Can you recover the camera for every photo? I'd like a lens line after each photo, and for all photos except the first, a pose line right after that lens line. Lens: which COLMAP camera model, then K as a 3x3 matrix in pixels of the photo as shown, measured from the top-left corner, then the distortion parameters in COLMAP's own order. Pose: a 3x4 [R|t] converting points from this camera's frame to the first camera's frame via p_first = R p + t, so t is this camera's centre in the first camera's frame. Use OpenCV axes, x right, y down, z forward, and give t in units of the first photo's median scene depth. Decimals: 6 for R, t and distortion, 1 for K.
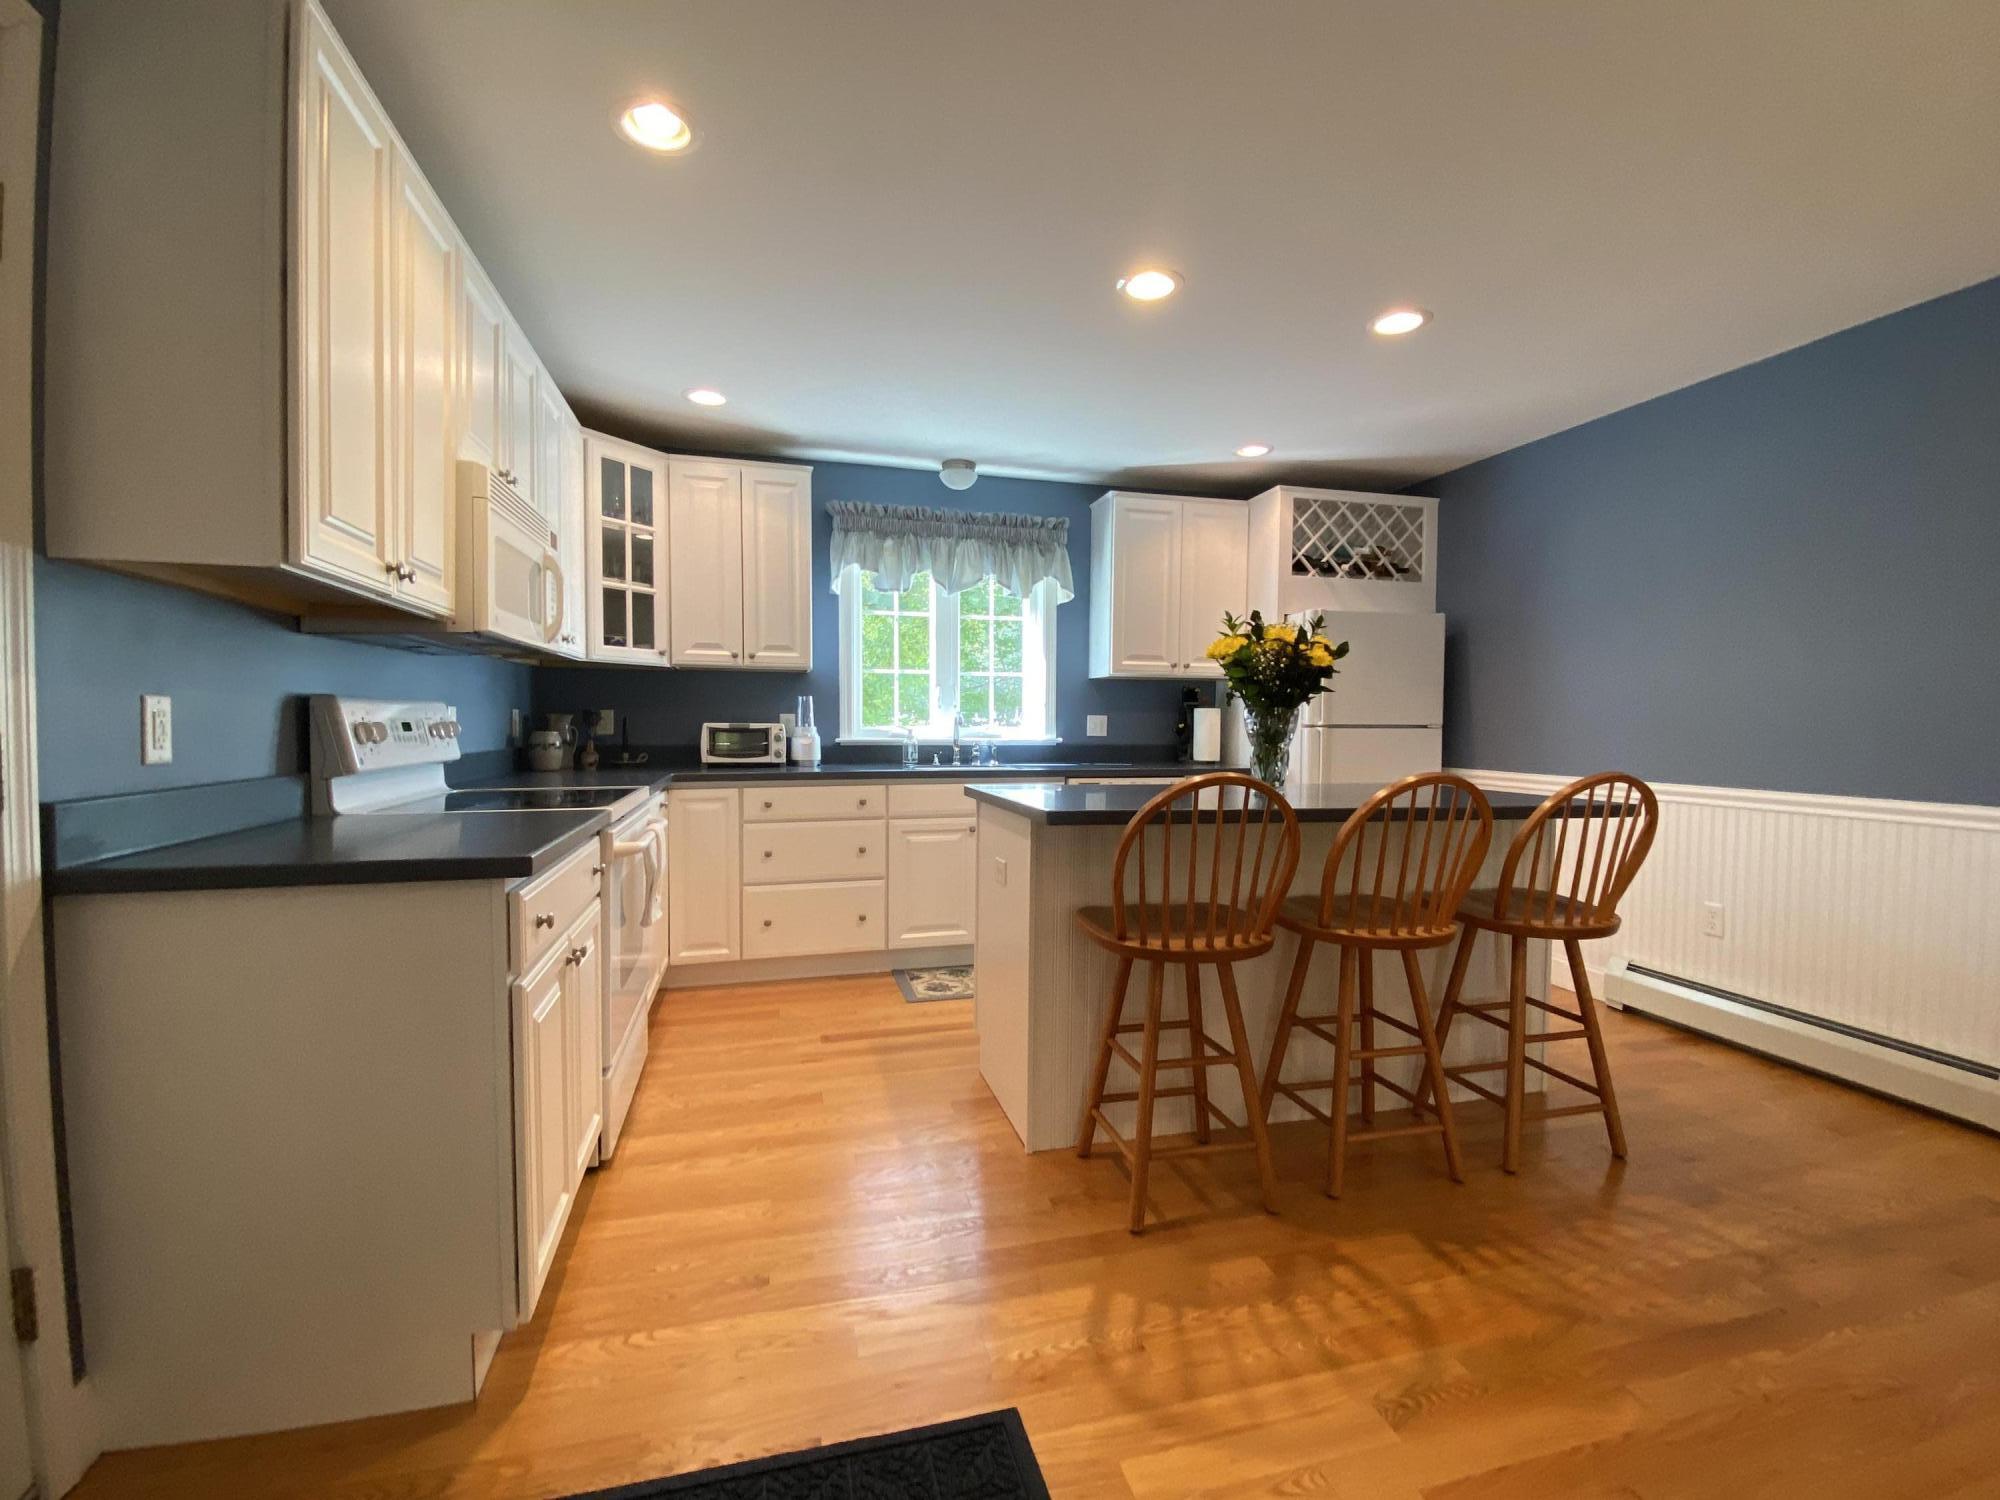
lens RADIAL K [[882.6, 0, 1000.0], [0, 882.6, 738.7], [0, 0, 1]] dist [0.020814, -0.000458]
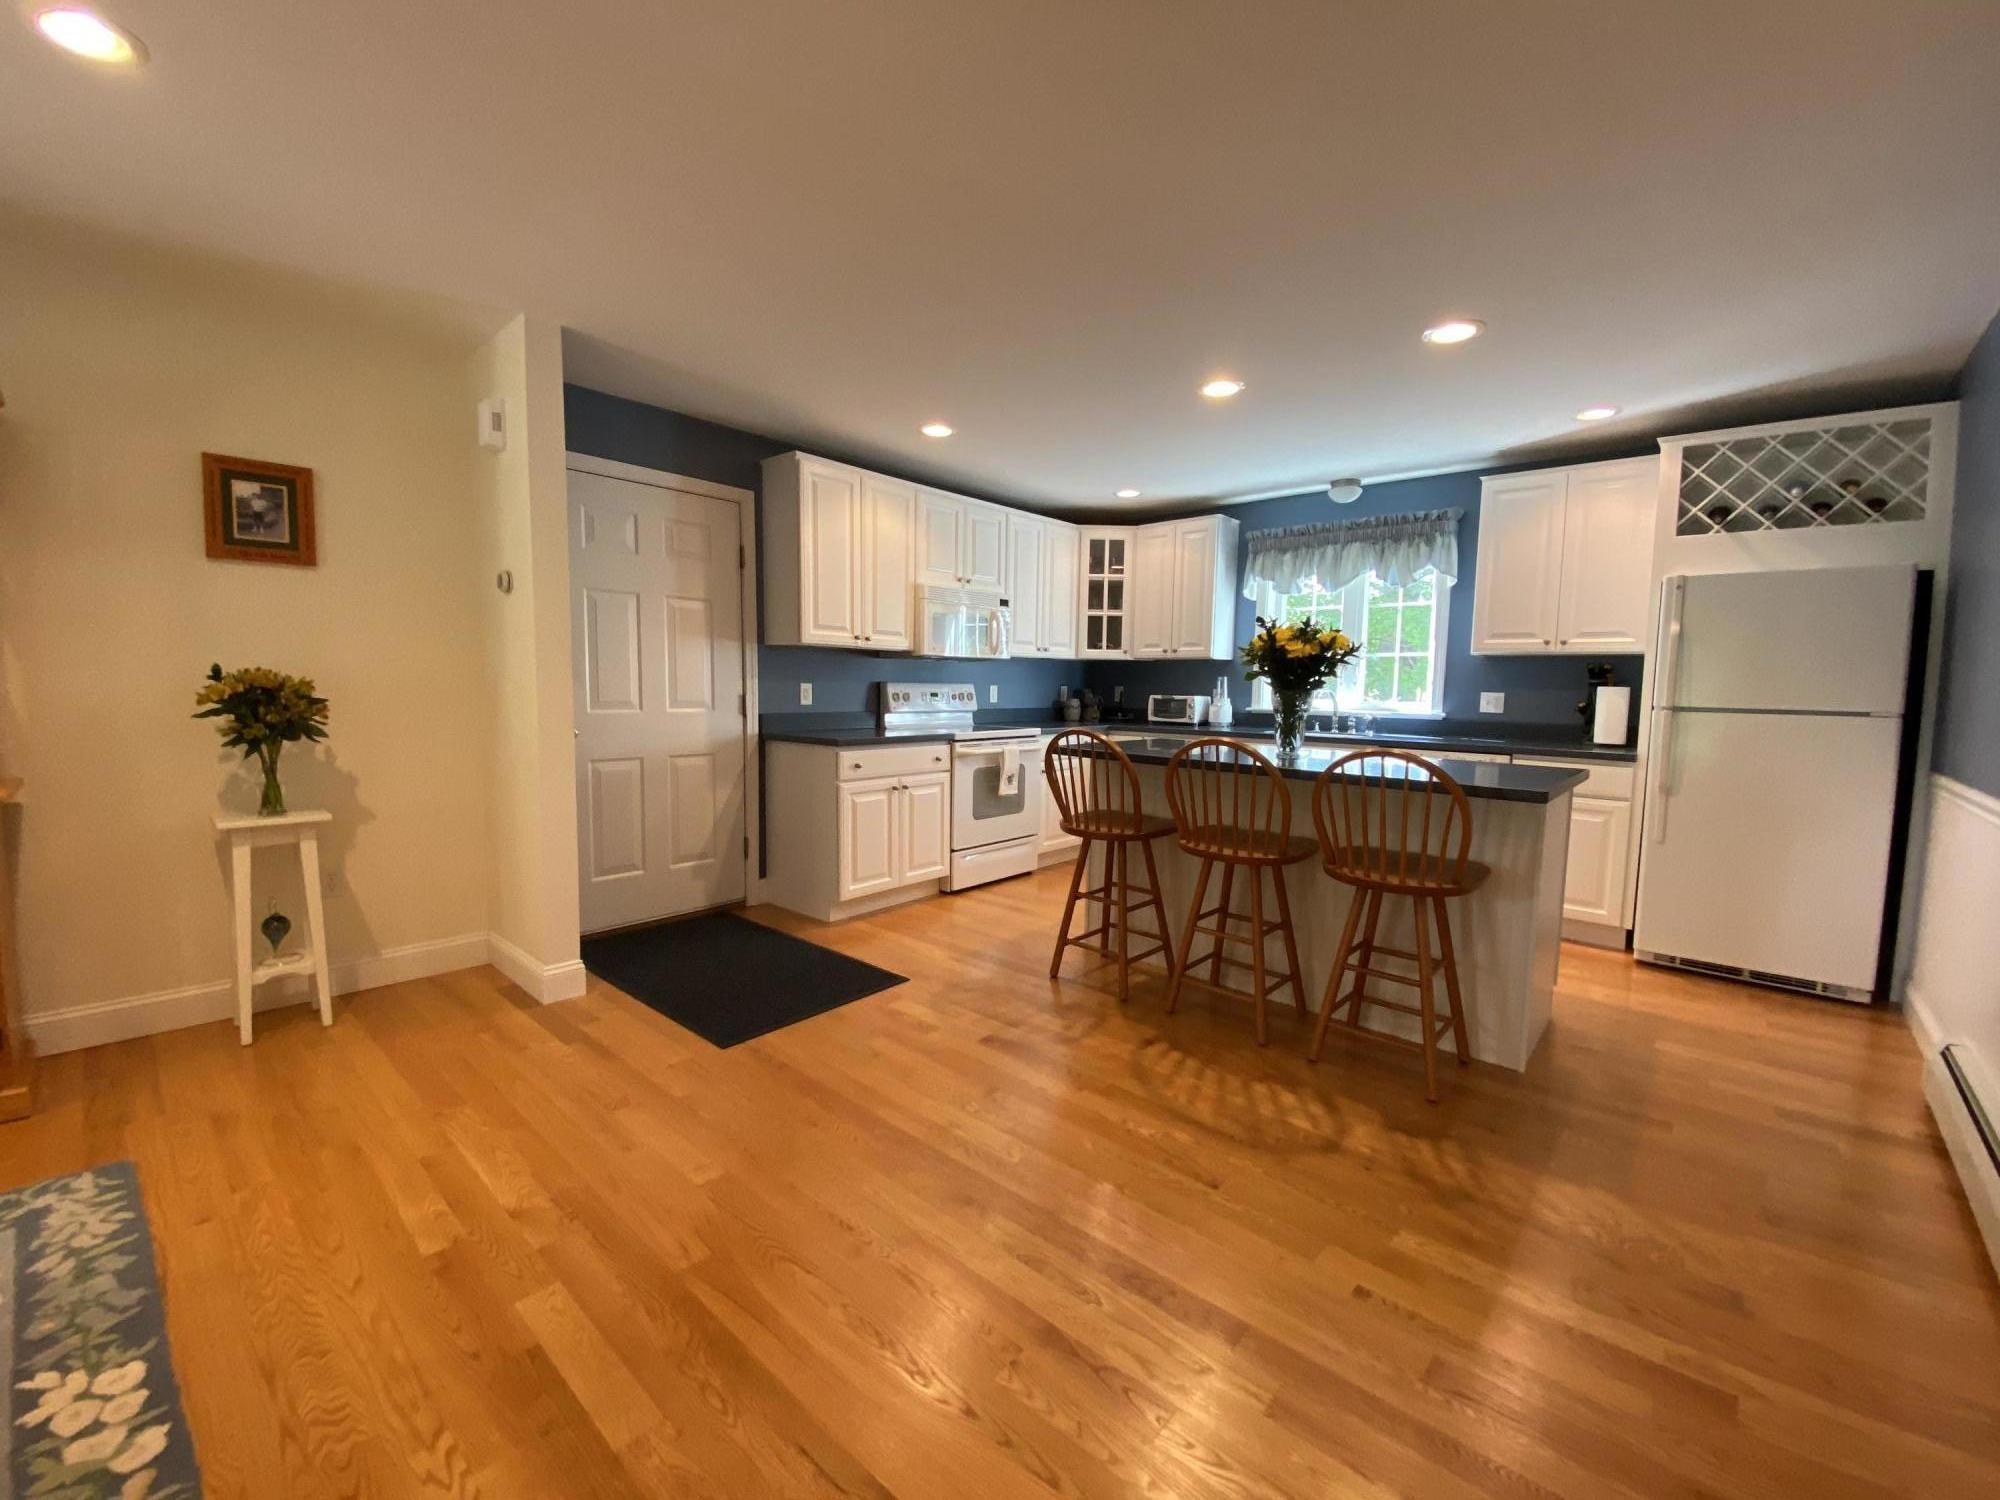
lens RADIAL K [[805.2, 0, 1000.0], [0, 805.2, 750.0], [0, 0, 1]] dist [-0.000198, -0.000163]
pose [[0.529704, 0.069738, -0.845311, 0.751309], [-0.025978, 0.997480, 0.066014, -0.008321], [0.847785, -0.013009, 0.530181, 0.021269]]
